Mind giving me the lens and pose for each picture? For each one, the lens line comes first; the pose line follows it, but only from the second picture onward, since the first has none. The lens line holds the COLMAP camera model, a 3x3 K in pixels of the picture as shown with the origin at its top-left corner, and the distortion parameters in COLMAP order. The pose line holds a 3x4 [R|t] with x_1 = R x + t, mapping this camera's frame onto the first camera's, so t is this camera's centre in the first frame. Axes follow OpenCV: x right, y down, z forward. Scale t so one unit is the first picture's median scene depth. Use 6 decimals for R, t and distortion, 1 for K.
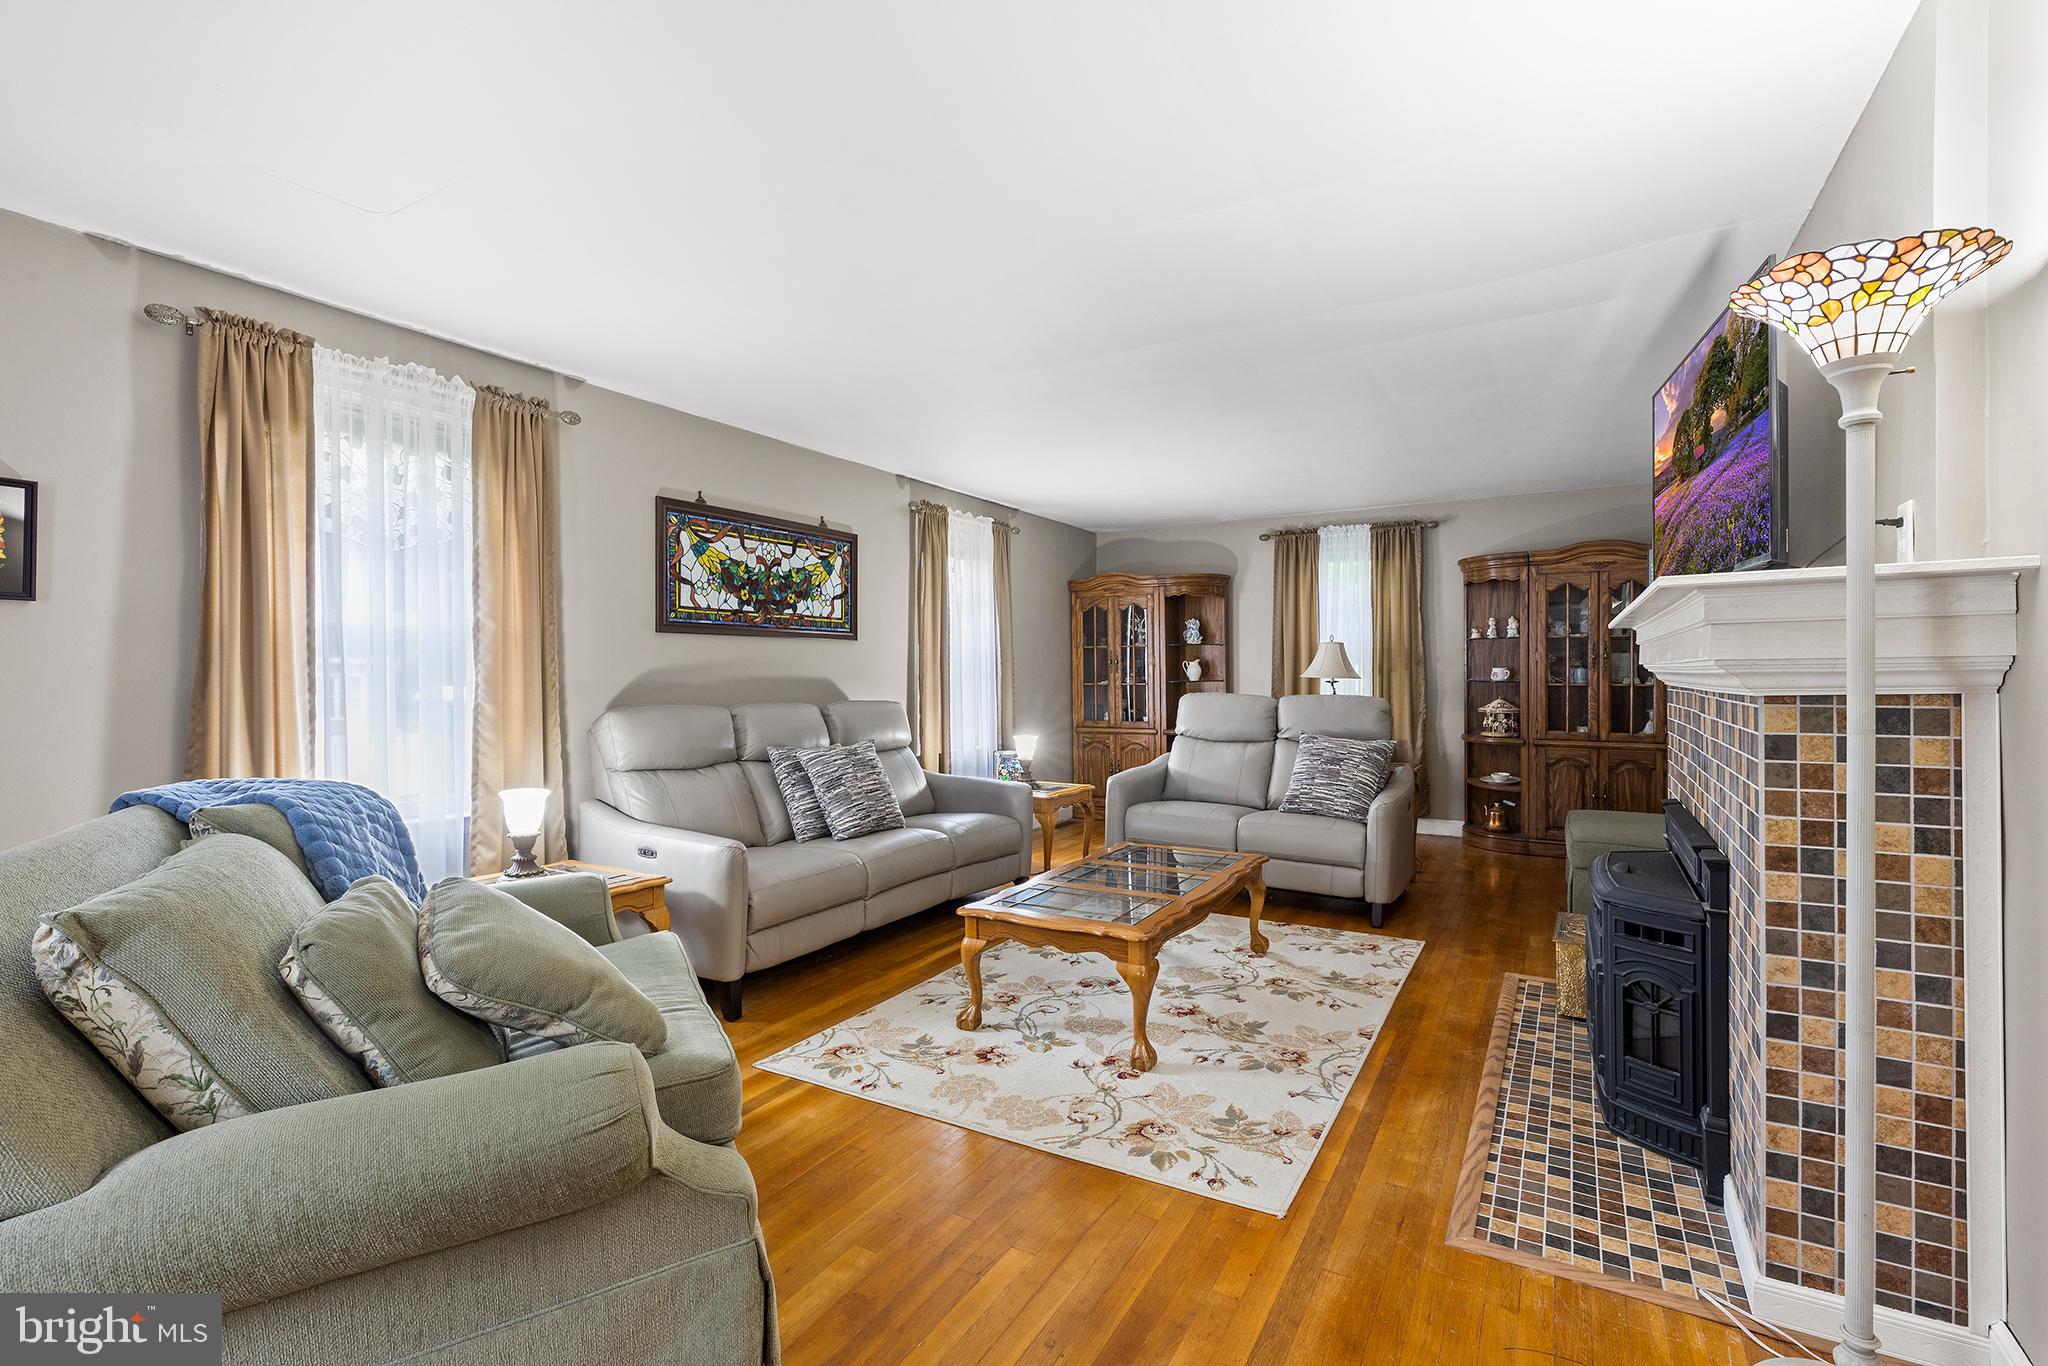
lens RADIAL K [[924.9, 0, 1017.3], [0, 924.9, 667.0], [0, 0, 1]] dist [0.000719, -0.000093]
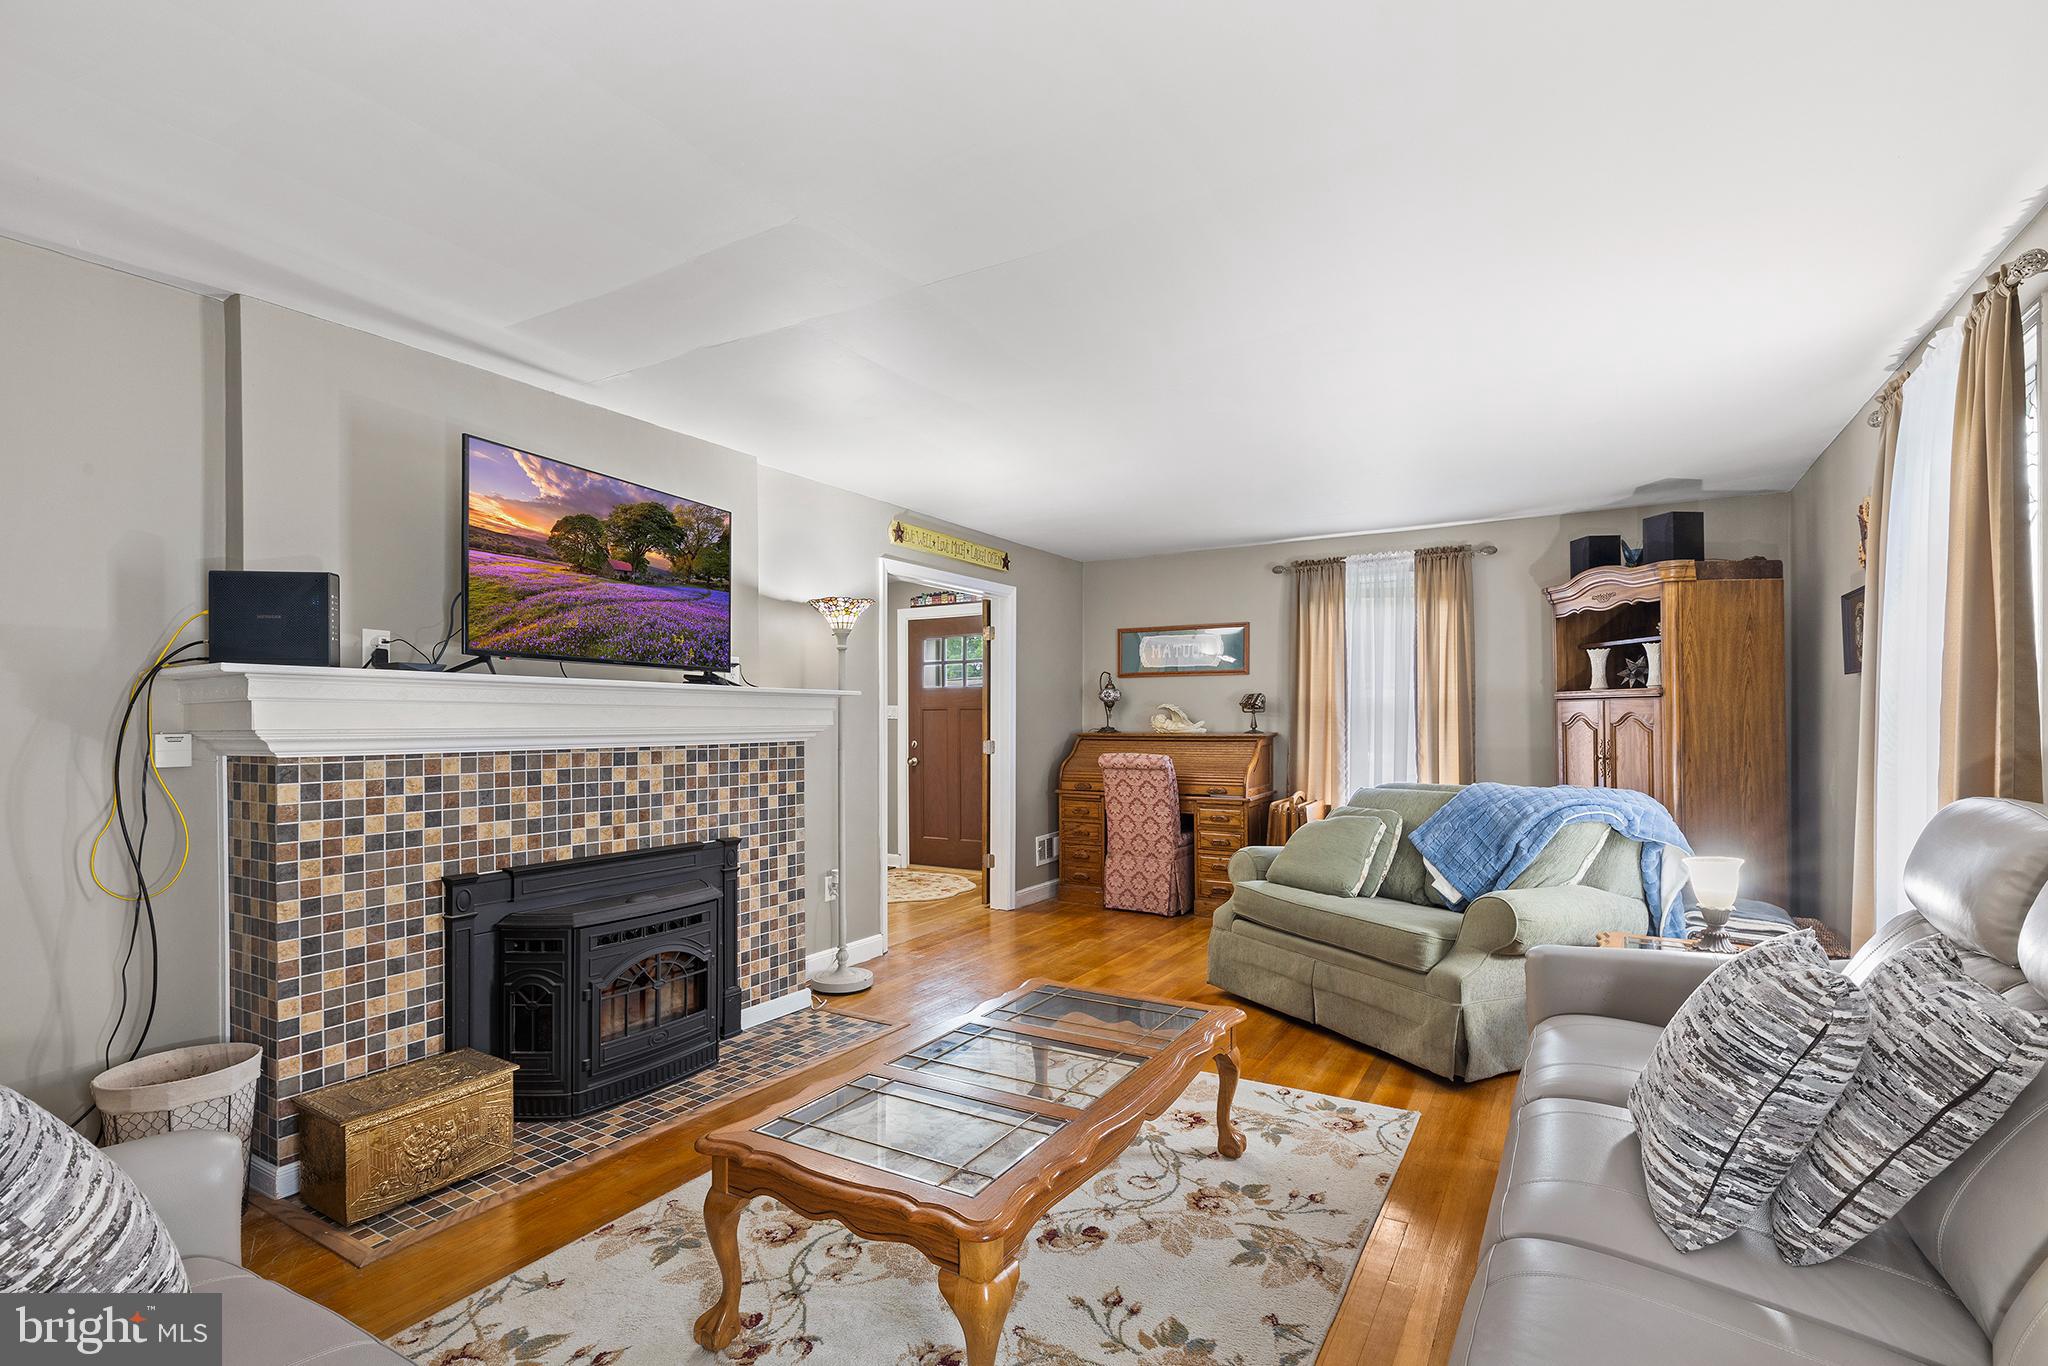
lens RADIAL K [[945.0, 0, 1029.8], [0, 945.0, 726.6], [0, 0, 1]] dist [0.002575, -0.000002]
pose [[-0.999962, 0.008505, -0.001774, 0.138249], [0.008501, 0.999962, 0.002131, -0.002442], [0.001792, 0.002116, -0.999996, 1.972982]]
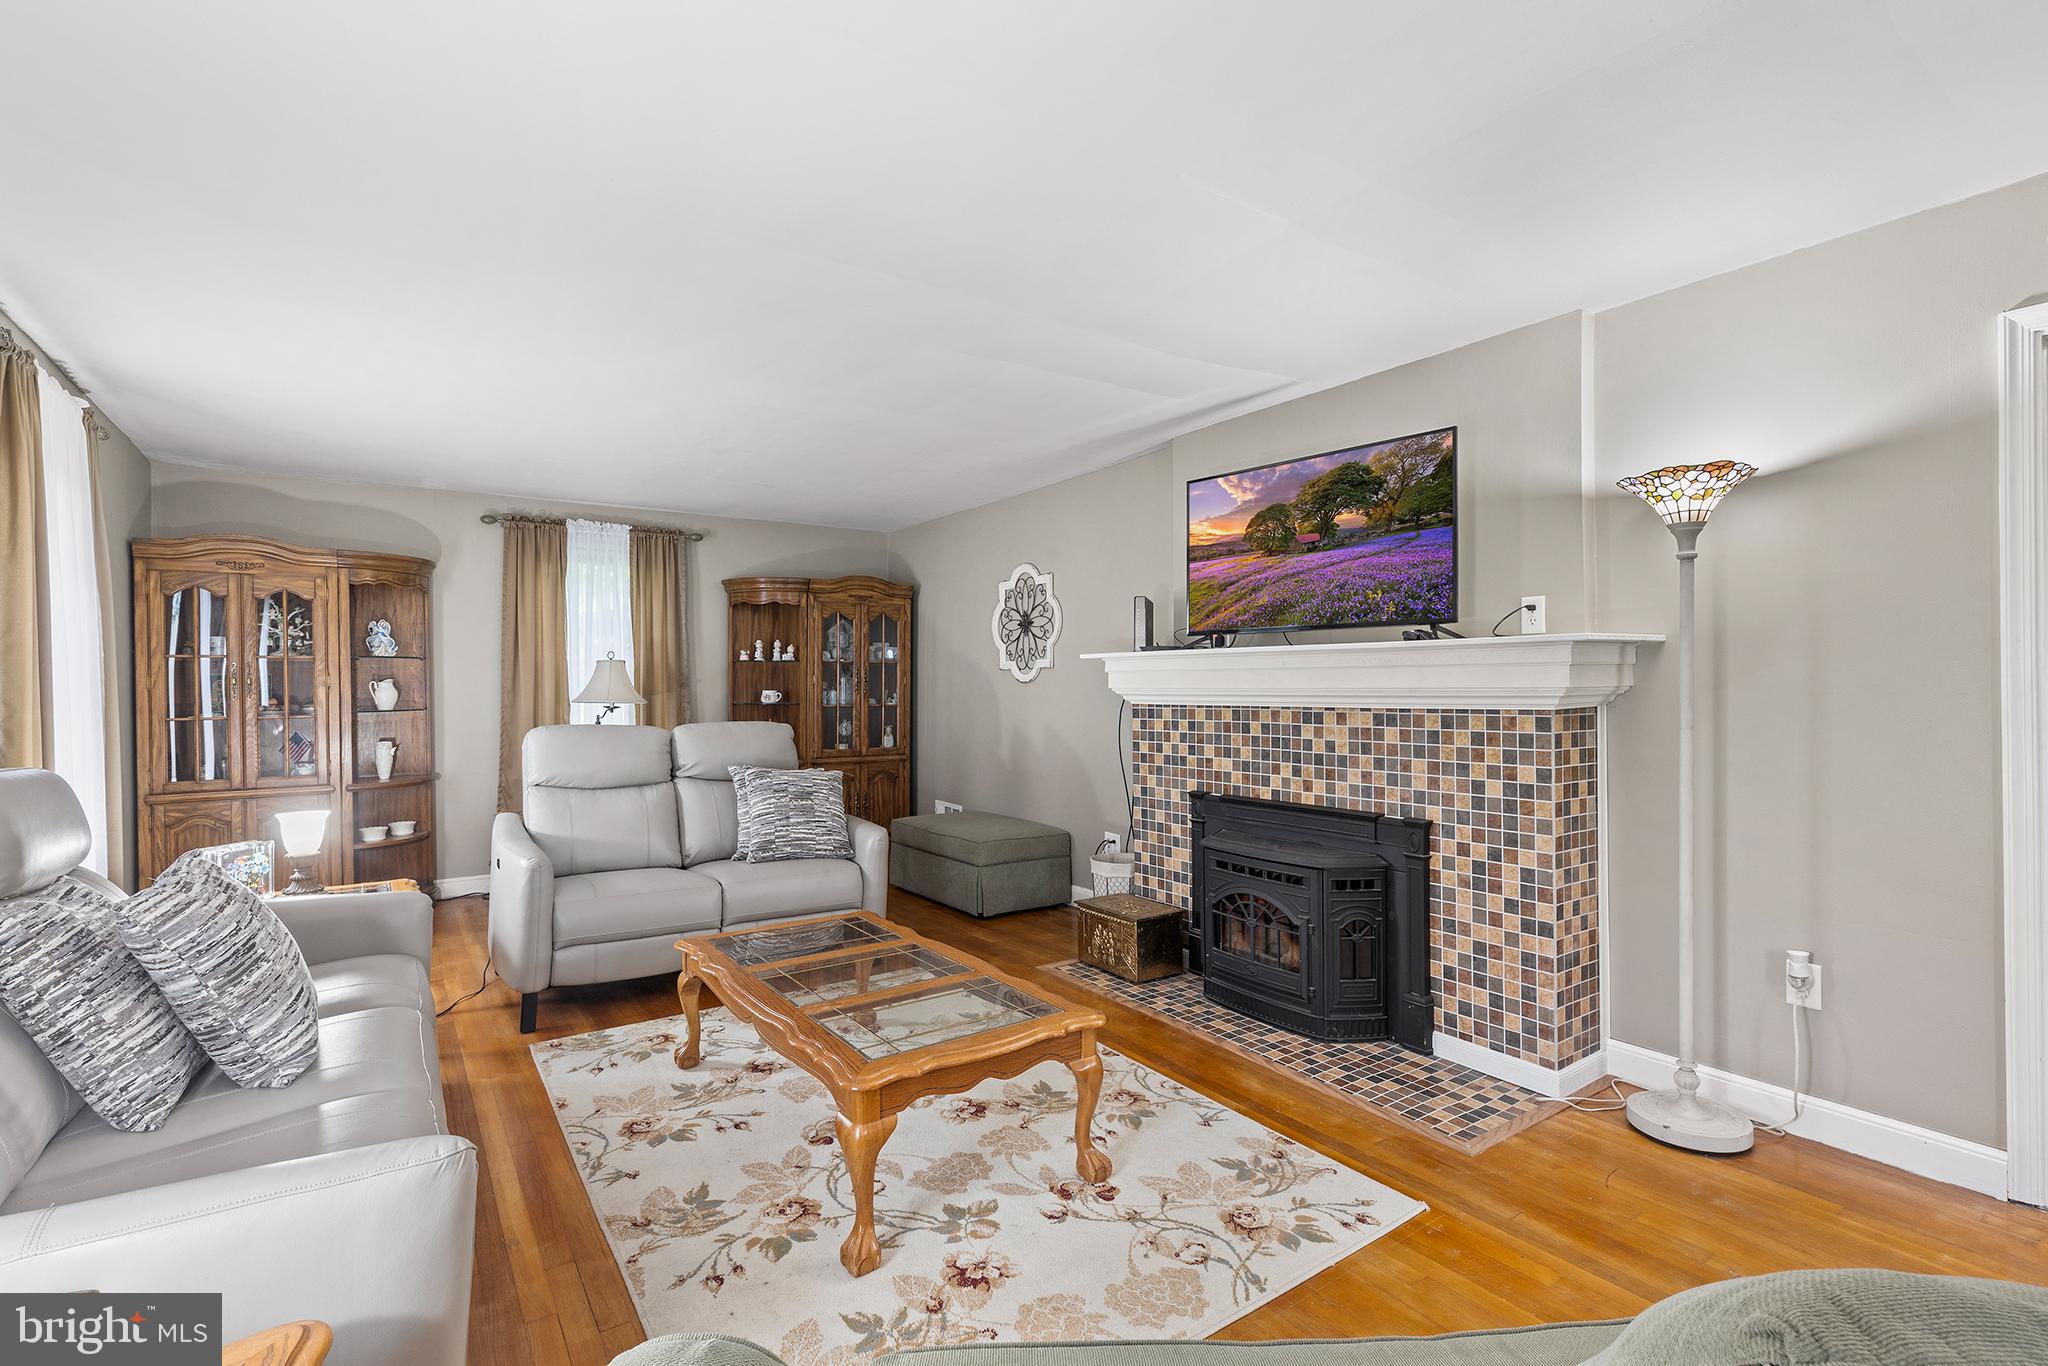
lens RADIAL K [[944.6, 0, 1028.3], [0, 944.6, 679.7], [0, 0, 1]] dist [0.004271, 0.000003]
pose [[0.419130, 0.008841, 0.907883, -0.625789], [-0.000788, 0.999956, -0.009373, -0.002821], [-0.907926, 0.003213, 0.419119, 0.665059]]
